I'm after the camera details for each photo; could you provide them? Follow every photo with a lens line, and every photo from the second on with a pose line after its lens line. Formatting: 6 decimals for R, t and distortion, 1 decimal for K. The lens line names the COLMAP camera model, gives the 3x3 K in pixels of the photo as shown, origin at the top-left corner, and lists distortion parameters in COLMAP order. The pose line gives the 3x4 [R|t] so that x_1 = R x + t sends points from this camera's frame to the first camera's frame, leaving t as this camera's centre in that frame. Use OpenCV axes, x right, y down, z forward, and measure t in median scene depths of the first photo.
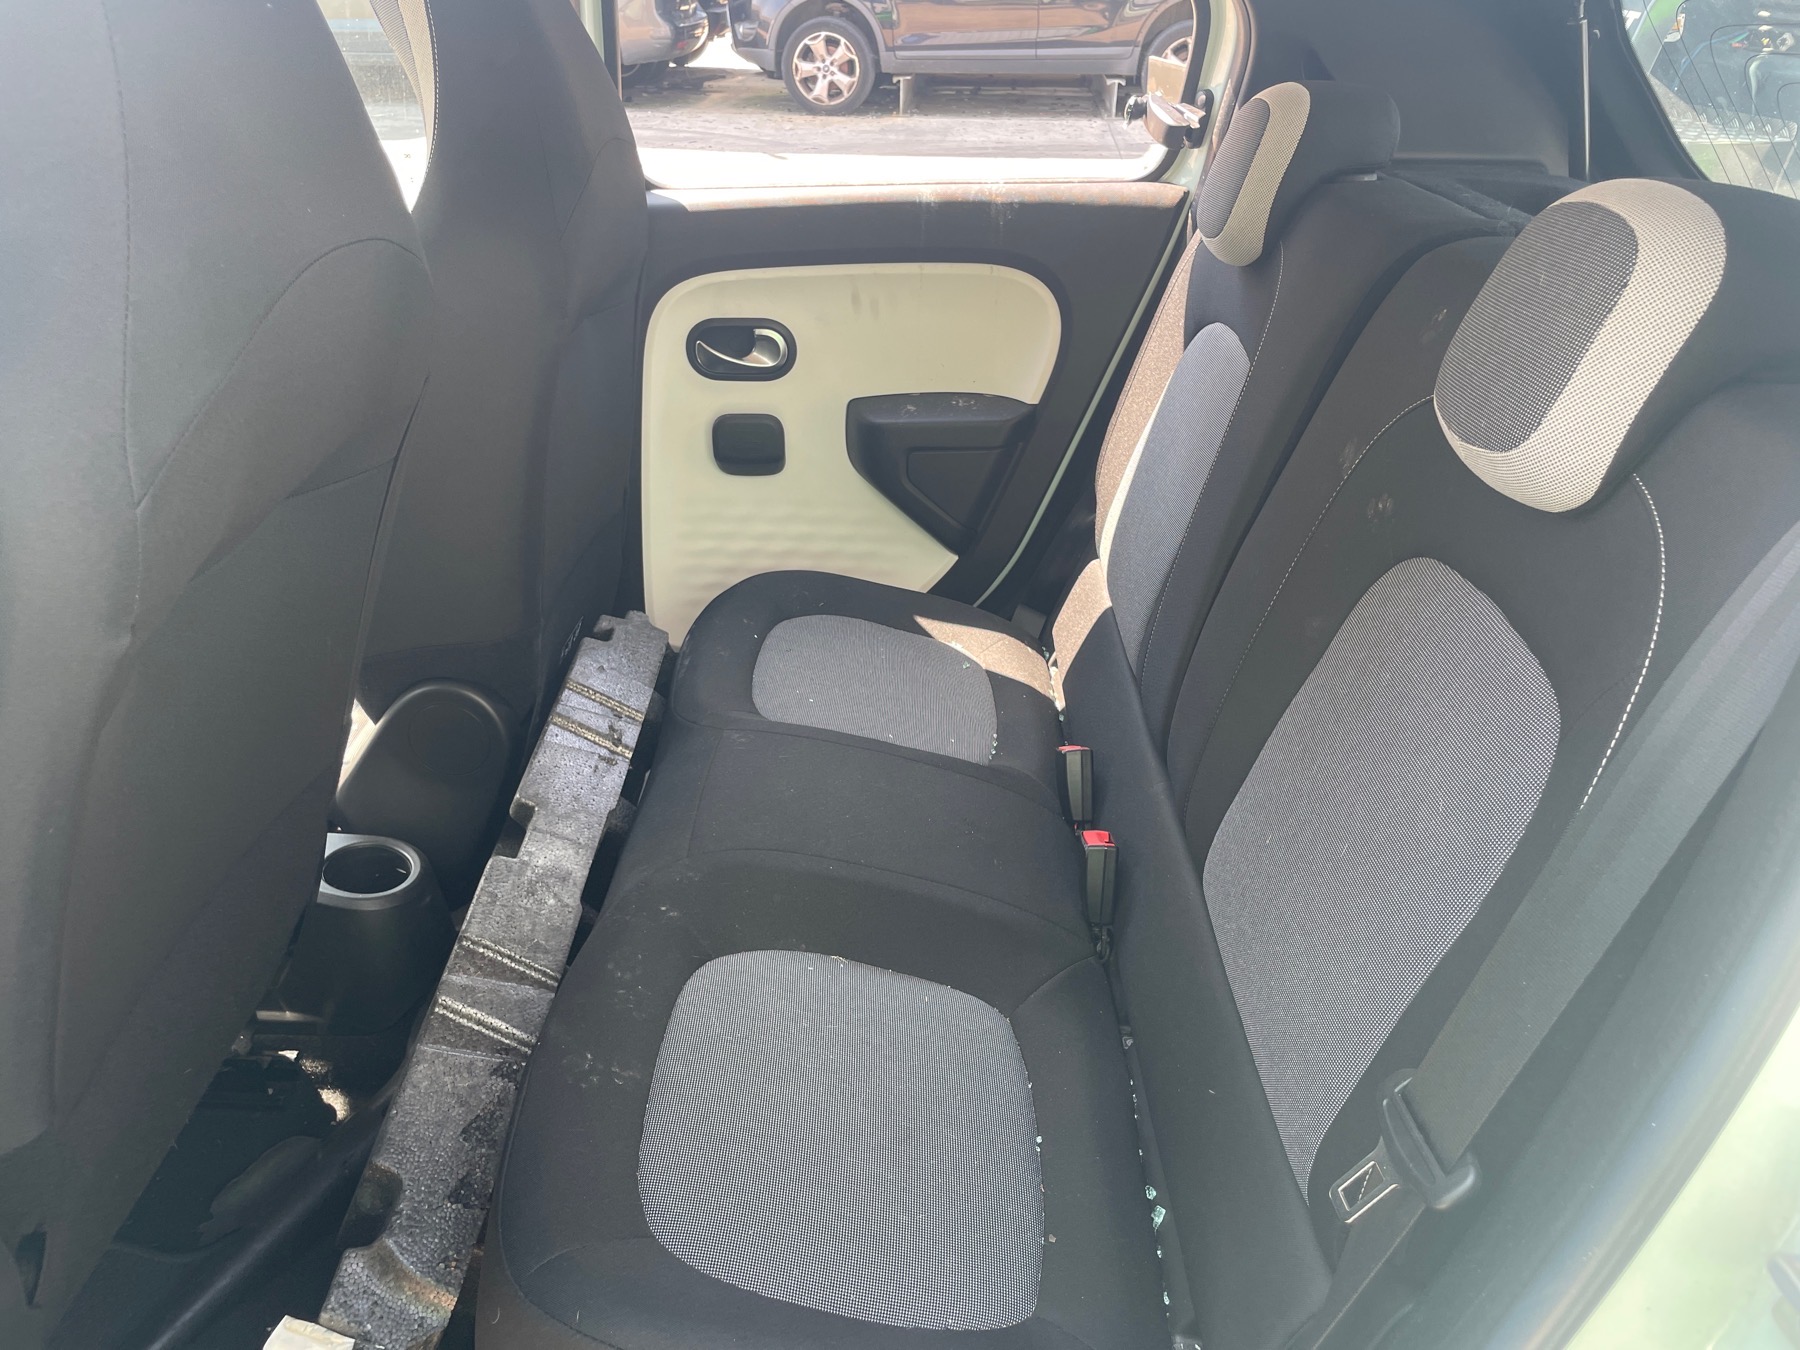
lens RADIAL K [[1356.2, 0, 895.7], [0, 1356.2, 669.7], [0, 0, 1]] dist [0.087320, -0.115163]
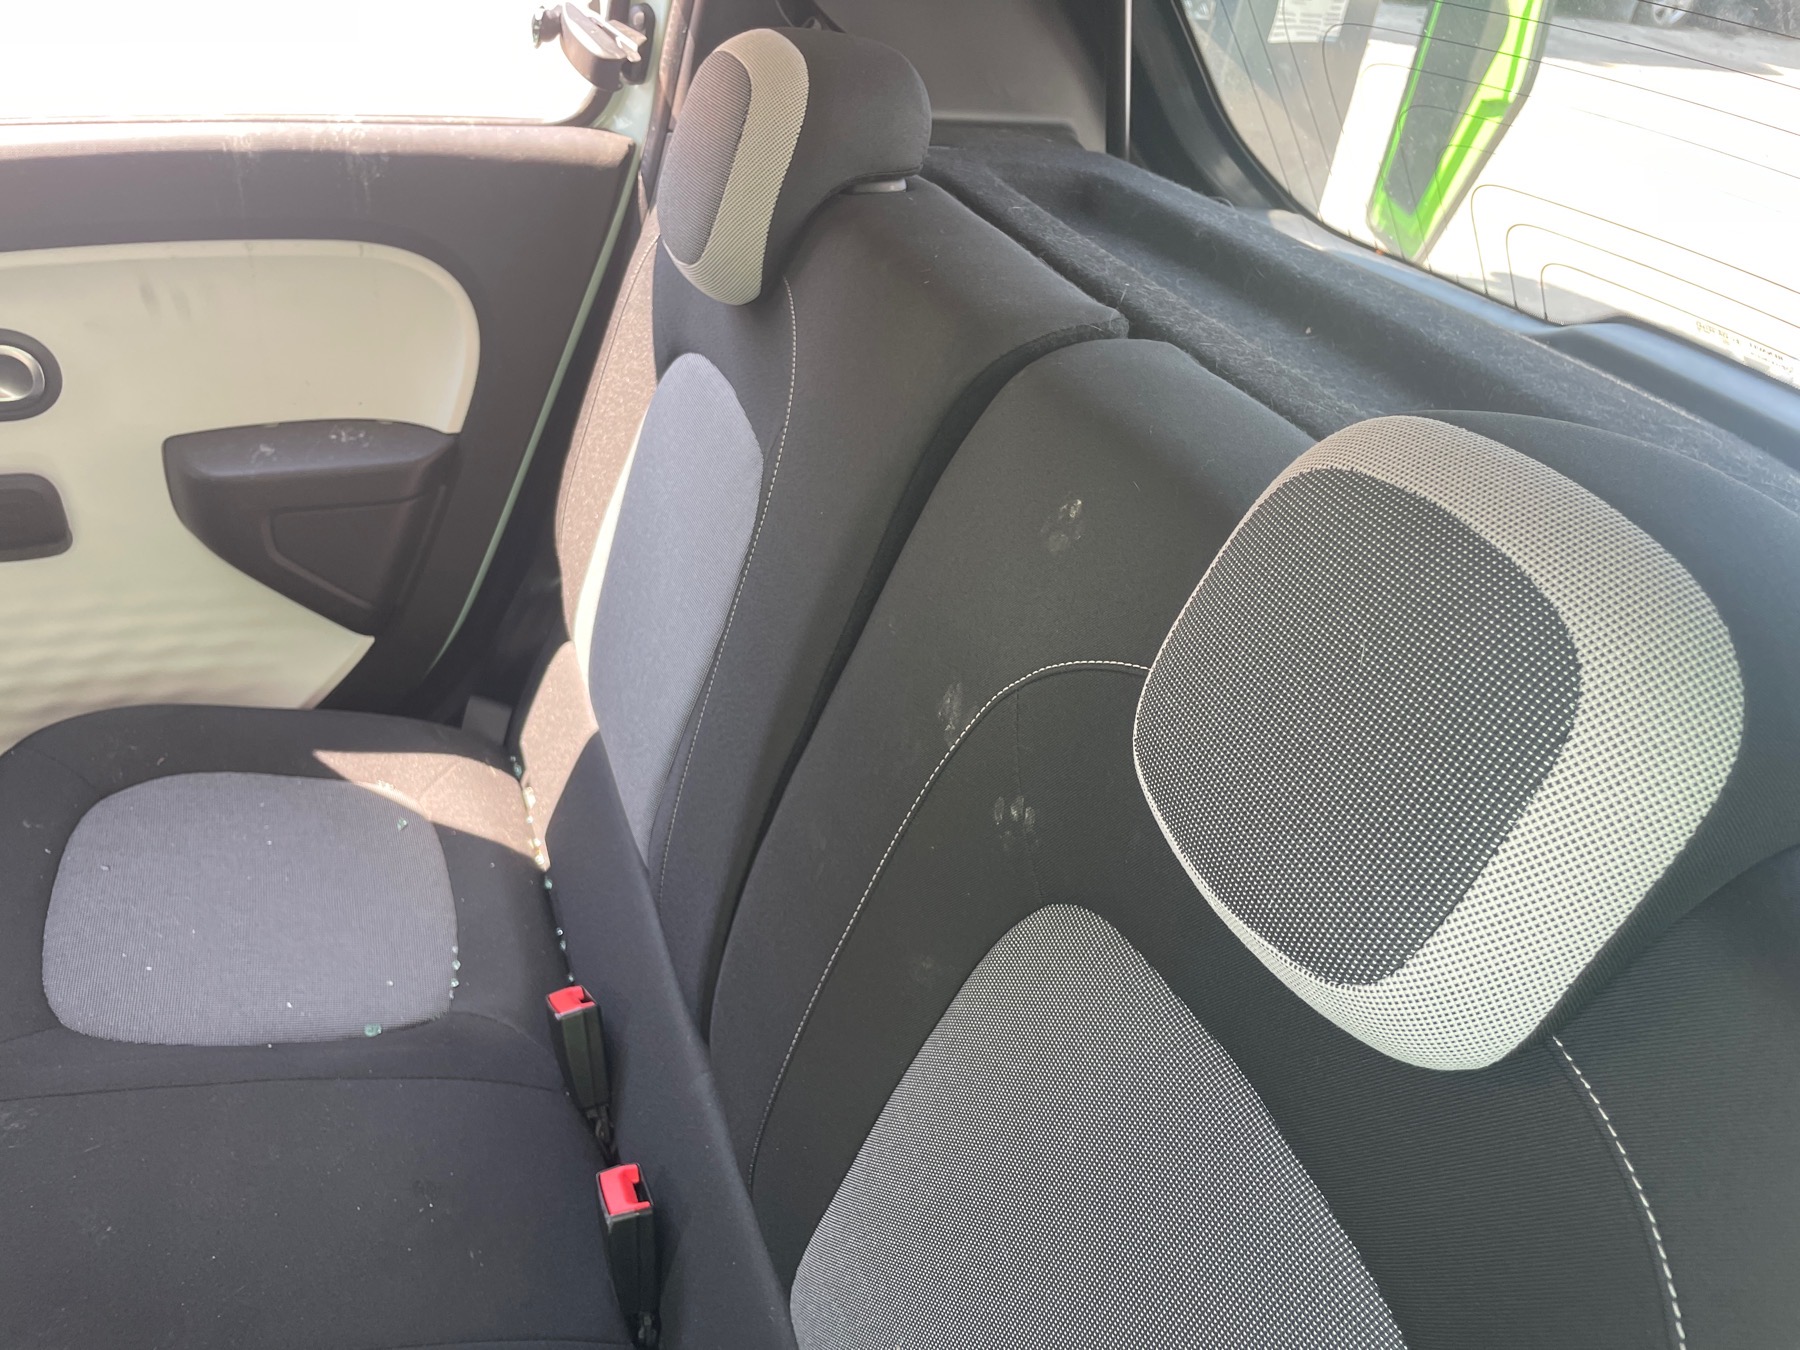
lens RADIAL K [[1356.2, 0, 895.7], [0, 1356.2, 669.7], [0, 0, 1]] dist [0.087320, -0.115163]
pose [[0.926216, -0.128259, 0.354506, 0.047954], [0.085405, 0.987286, 0.134058, -0.158581], [-0.367193, -0.093890, 0.925394, 0.248881]]
